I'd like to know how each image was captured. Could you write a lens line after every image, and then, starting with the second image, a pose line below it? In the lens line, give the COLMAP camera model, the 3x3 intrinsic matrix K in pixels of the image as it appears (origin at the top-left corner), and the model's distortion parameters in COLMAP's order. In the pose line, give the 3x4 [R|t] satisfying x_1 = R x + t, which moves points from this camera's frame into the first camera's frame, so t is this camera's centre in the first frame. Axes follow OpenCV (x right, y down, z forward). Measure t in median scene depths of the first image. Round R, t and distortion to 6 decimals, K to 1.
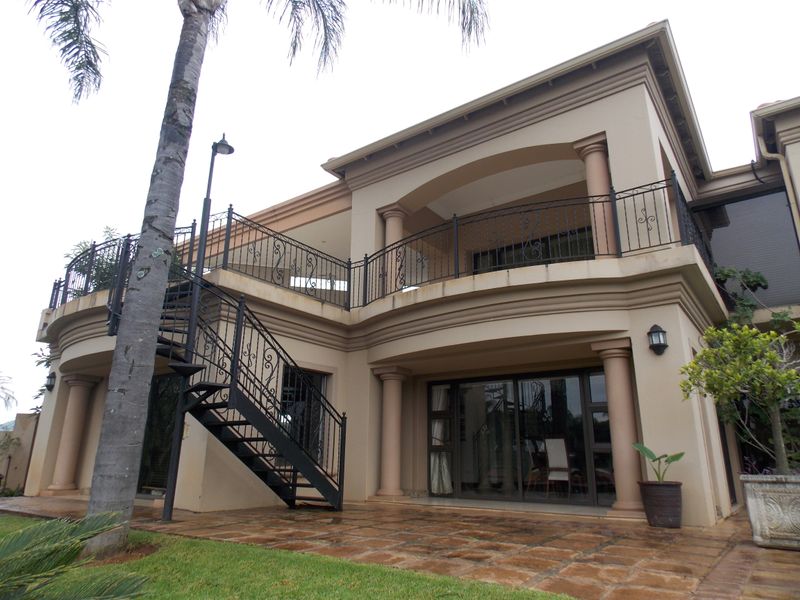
lens RADIAL K [[523.5, 0, 400.0], [0, 523.5, 300.0], [0, 0, 1]] dist [0.001681, 0.001797]
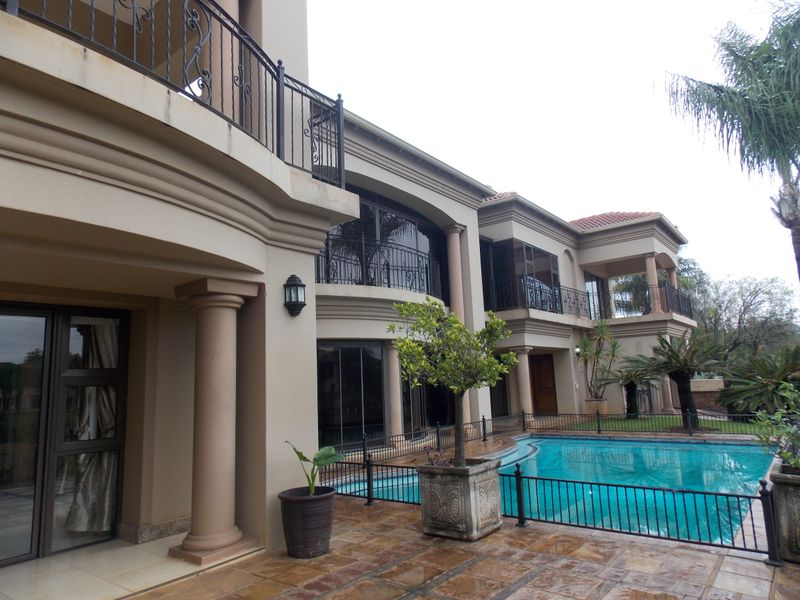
lens RADIAL K [[523.5, 0, 400.0], [0, 523.5, 300.0], [0, 0, 1]] dist [0.001681, 0.001797]
pose [[0.035411, 0.139639, 0.989569, -0.219169], [-0.246909, 0.960716, -0.126732, 0.132954], [-0.968392, -0.239846, 0.068498, 0.777332]]
